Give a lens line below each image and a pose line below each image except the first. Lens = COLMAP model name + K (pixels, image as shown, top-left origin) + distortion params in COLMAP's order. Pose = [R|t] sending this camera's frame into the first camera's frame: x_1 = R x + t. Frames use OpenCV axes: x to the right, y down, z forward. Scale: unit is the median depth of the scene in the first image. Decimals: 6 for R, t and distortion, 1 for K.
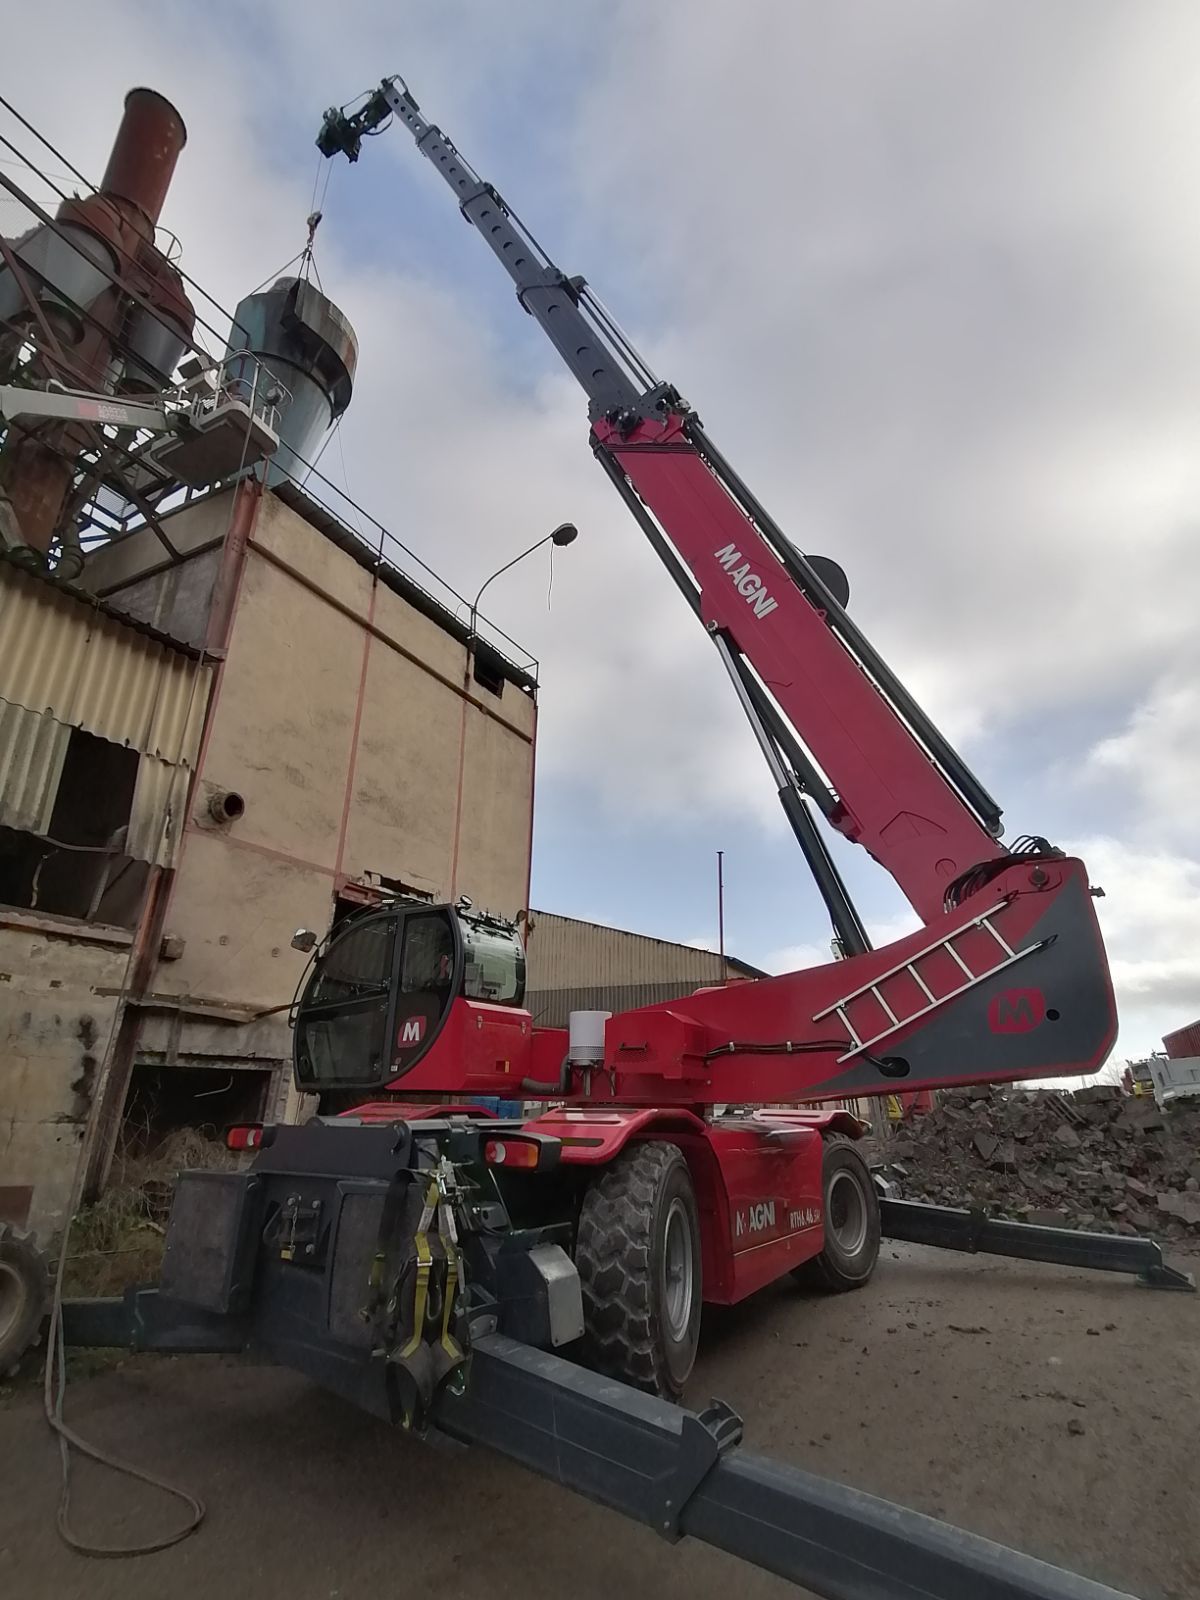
lens RADIAL K [[800.4, 0, 600.8], [0, 800.4, 800.2], [0, 0, 1]] dist [0.025986, -0.004572]
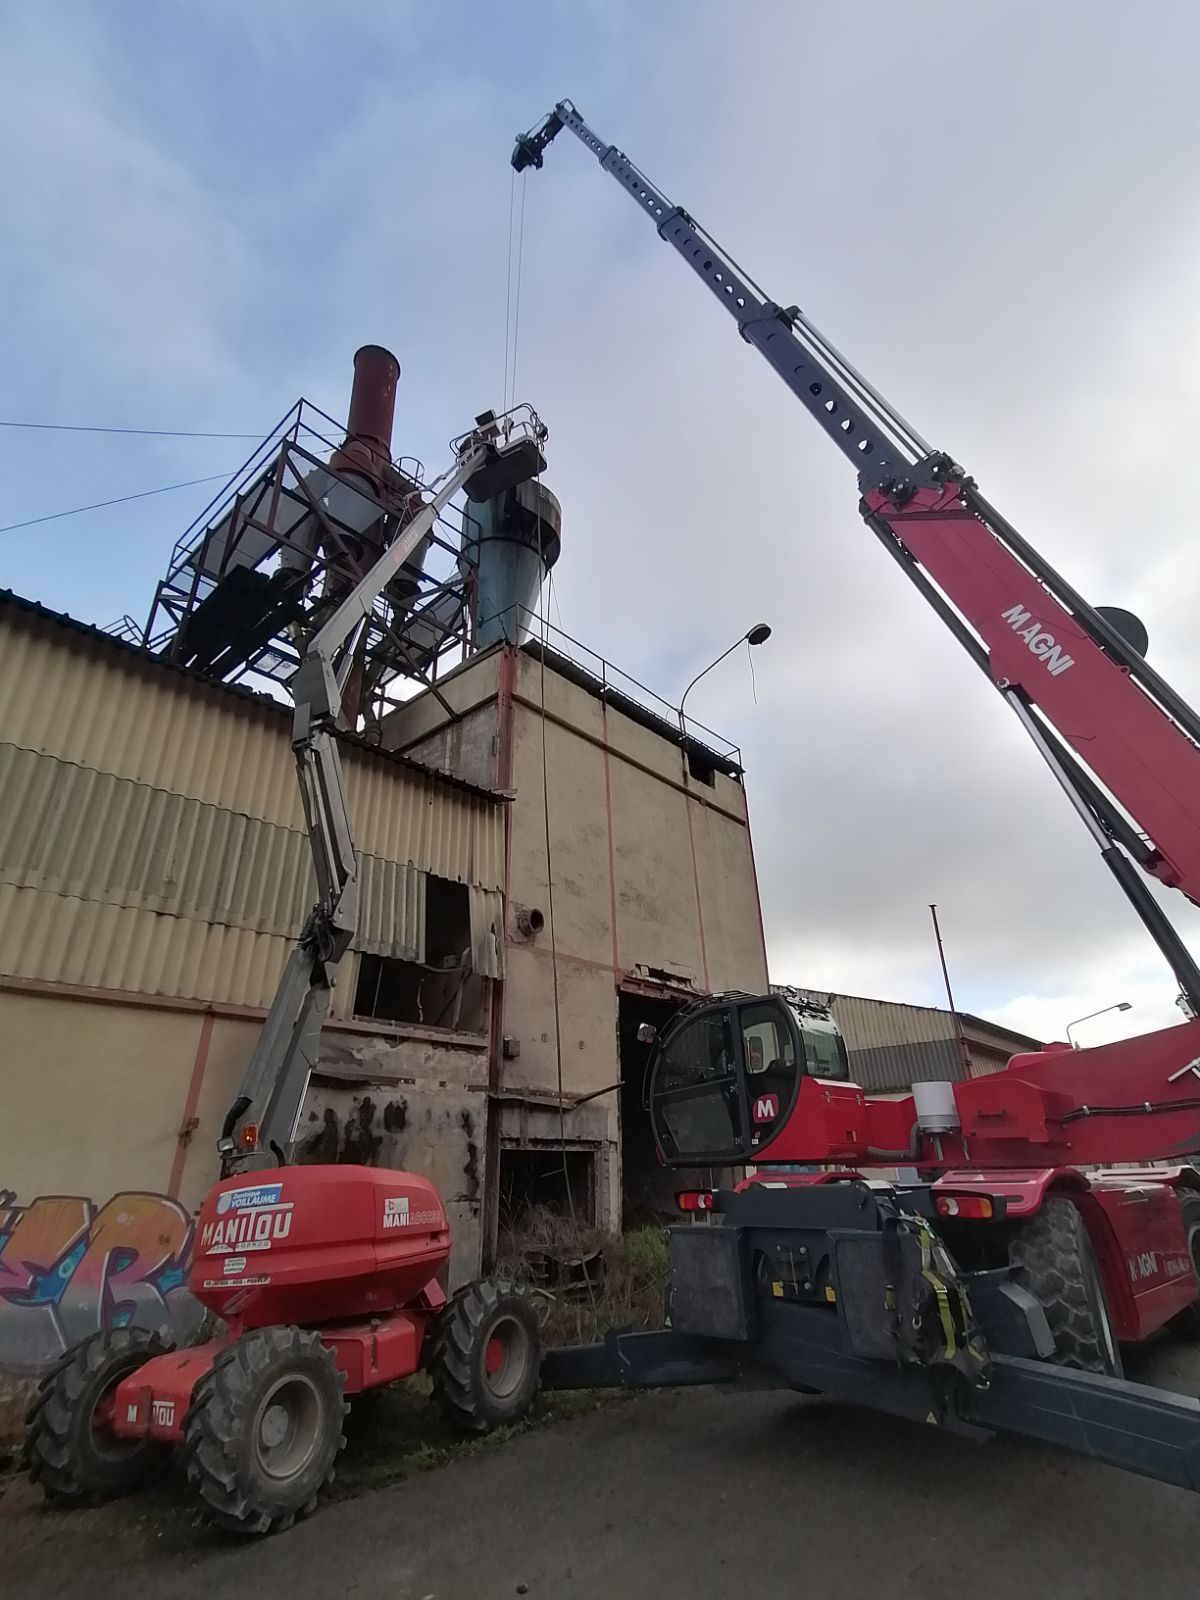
lens RADIAL K [[800.4, 0, 591.1], [0, 800.4, 797.7], [0, 0, 1]] dist [0.025986, -0.004572]
pose [[0.972479, -0.131774, -0.192146, -0.142346], [0.114982, 0.988707, -0.096115, -0.053393], [0.202642, 0.071376, 0.976648, -0.157690]]
